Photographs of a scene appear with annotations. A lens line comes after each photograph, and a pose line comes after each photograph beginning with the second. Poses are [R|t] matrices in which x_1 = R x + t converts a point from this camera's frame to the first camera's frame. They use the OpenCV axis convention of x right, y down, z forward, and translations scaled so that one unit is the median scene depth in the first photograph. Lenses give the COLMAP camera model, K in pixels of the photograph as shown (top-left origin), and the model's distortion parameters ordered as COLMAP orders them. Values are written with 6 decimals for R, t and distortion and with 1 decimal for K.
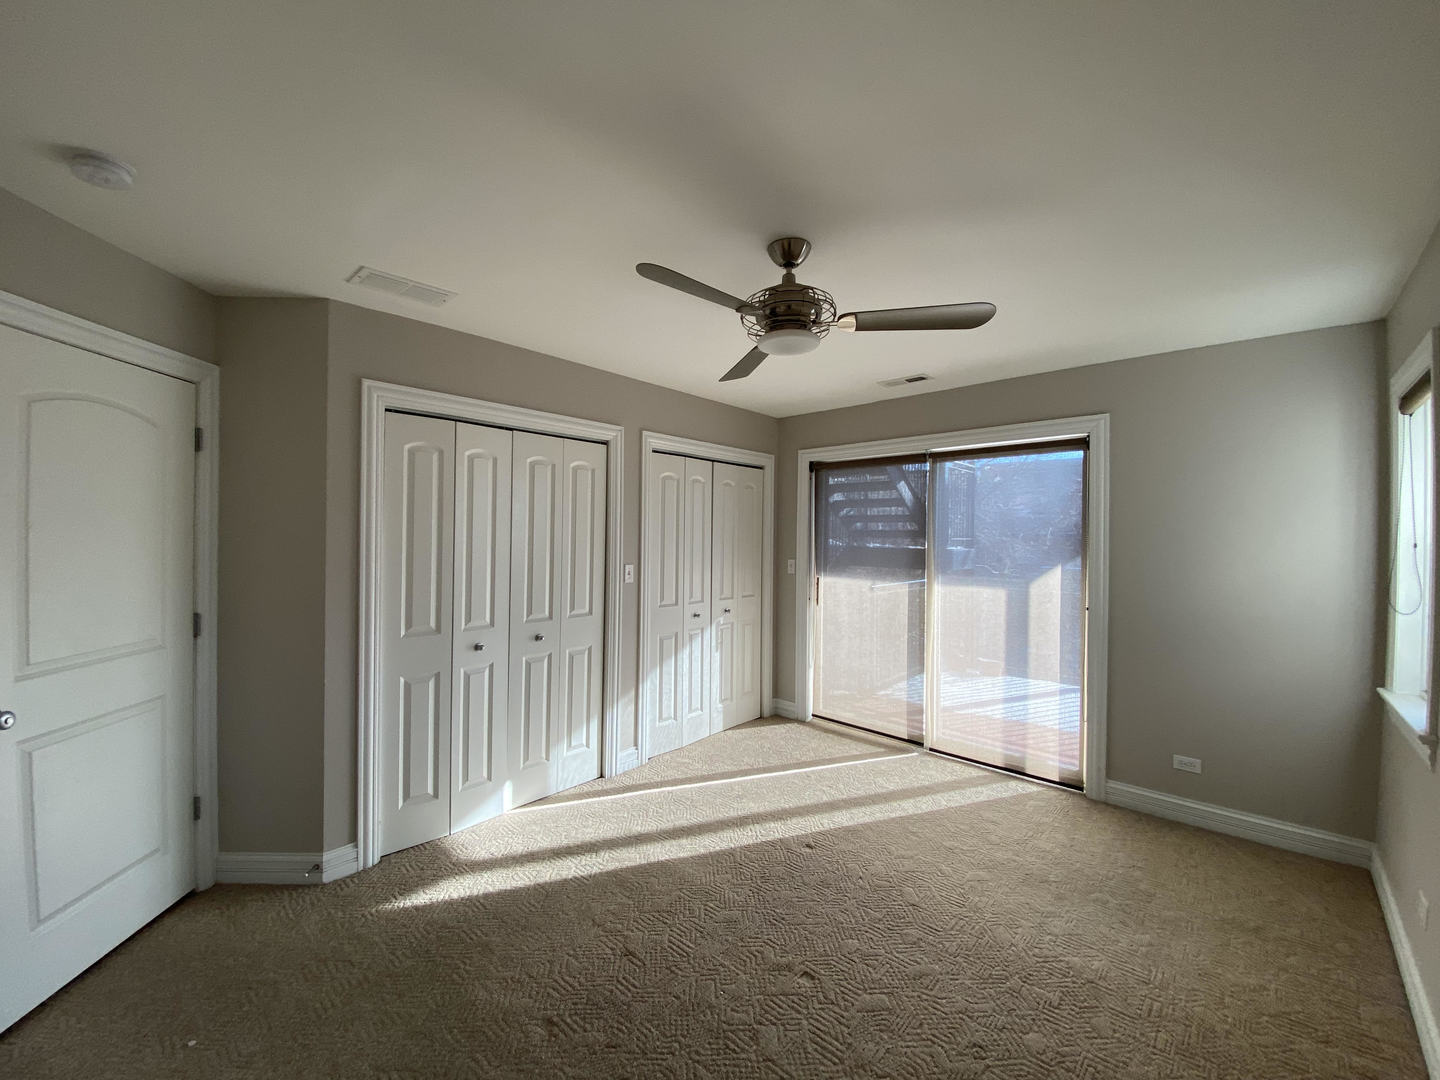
lens RADIAL K [[583.2, 0, 720.0], [0, 583.2, 540.0], [0, 0, 1]] dist [0.050742, -0.033507]
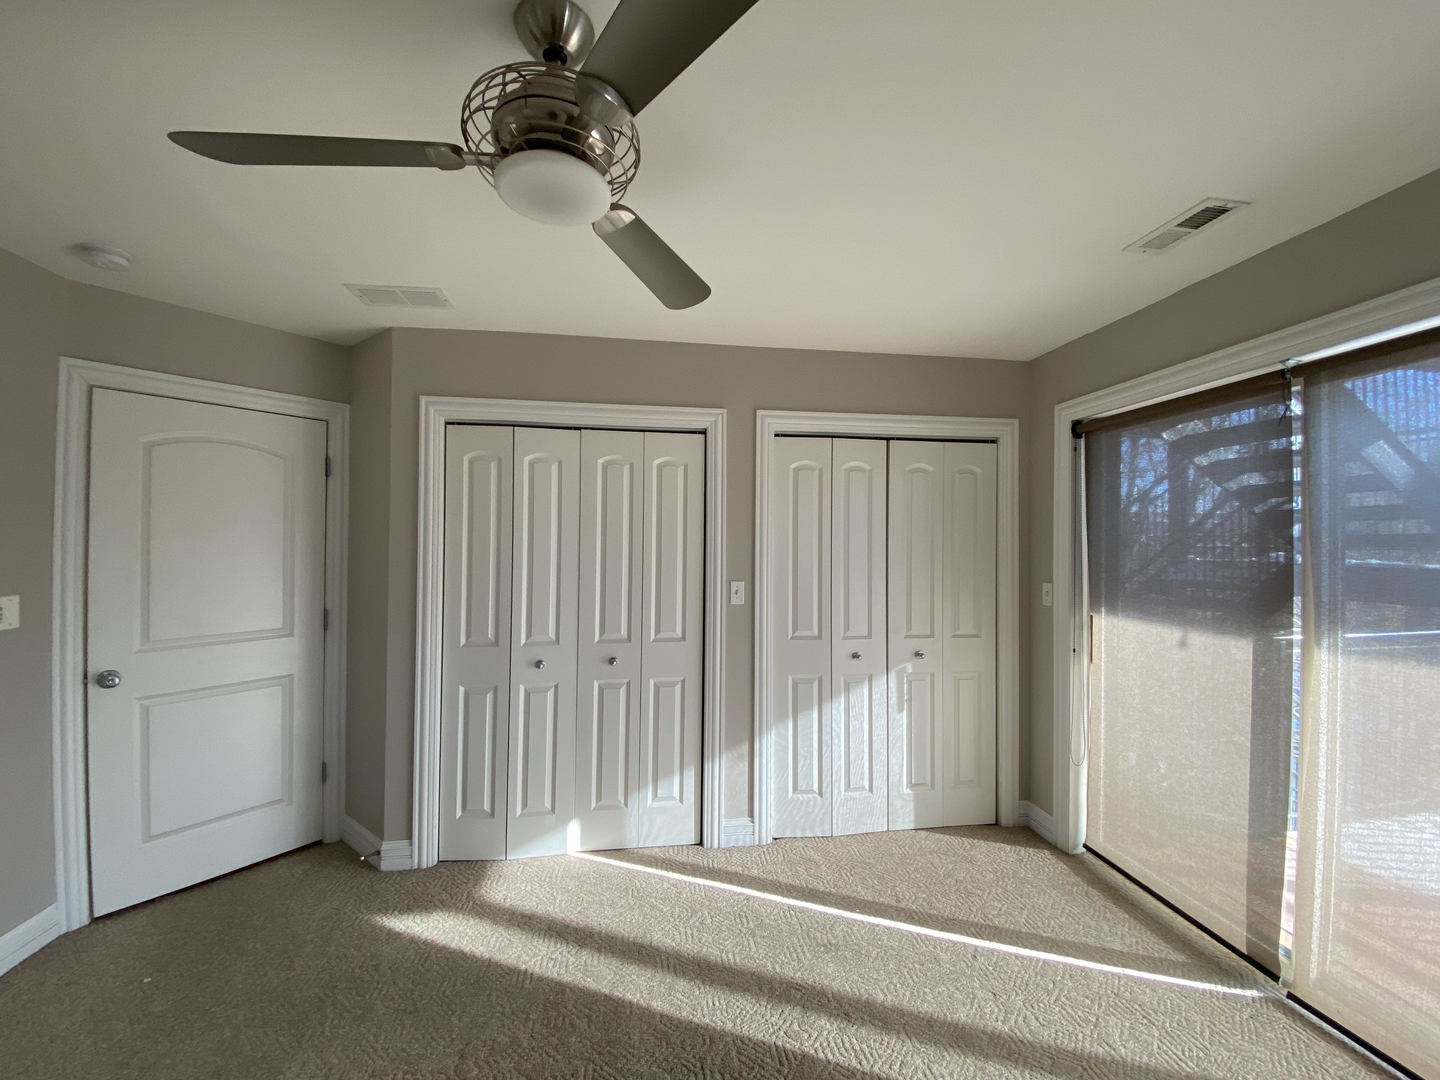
lens RADIAL K [[584.4, 0, 720.0], [0, 584.4, 540.0], [0, 0, 1]] dist [0.045428, -0.034183]
pose [[0.768489, -0.010018, -0.639784, 0.342564], [-0.002861, 0.999814, -0.019092, 0.001071], [0.639856, 0.016503, 0.768317, 0.390125]]
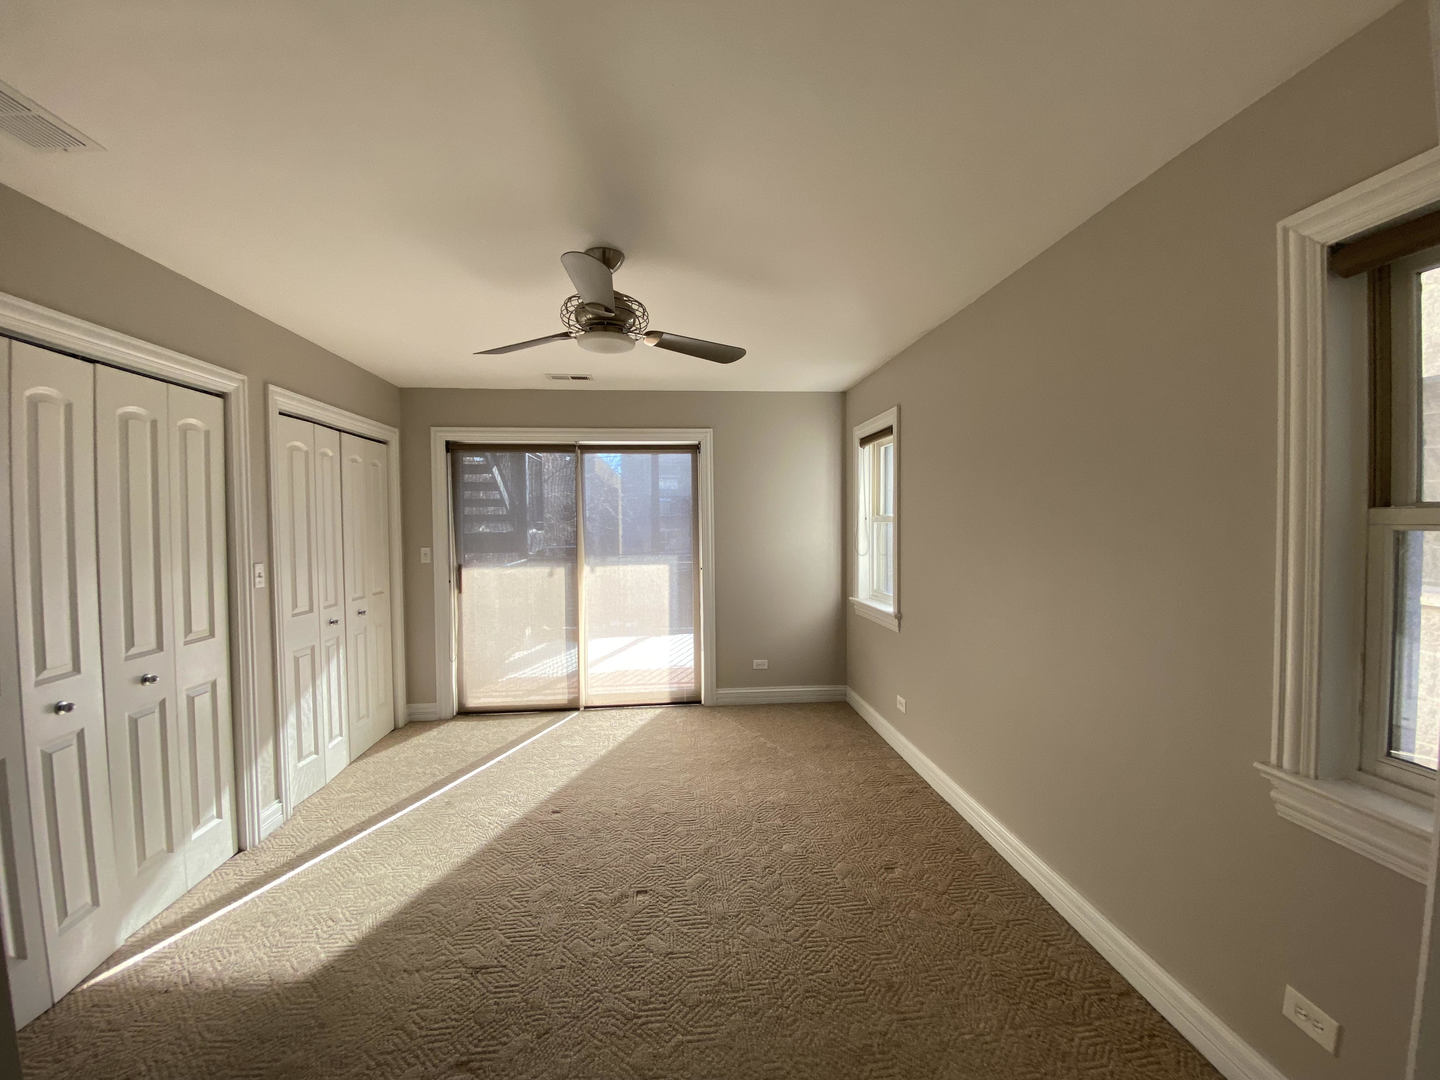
lens RADIAL K [[584.4, 0, 720.0], [0, 584.4, 540.0], [0, 0, 1]] dist [0.045428, -0.034183]
pose [[0.669401, -0.042931, 0.741660, -0.333444], [0.023878, 0.999056, 0.036279, -0.000630], [-0.742517, -0.006576, 0.669795, 0.060299]]
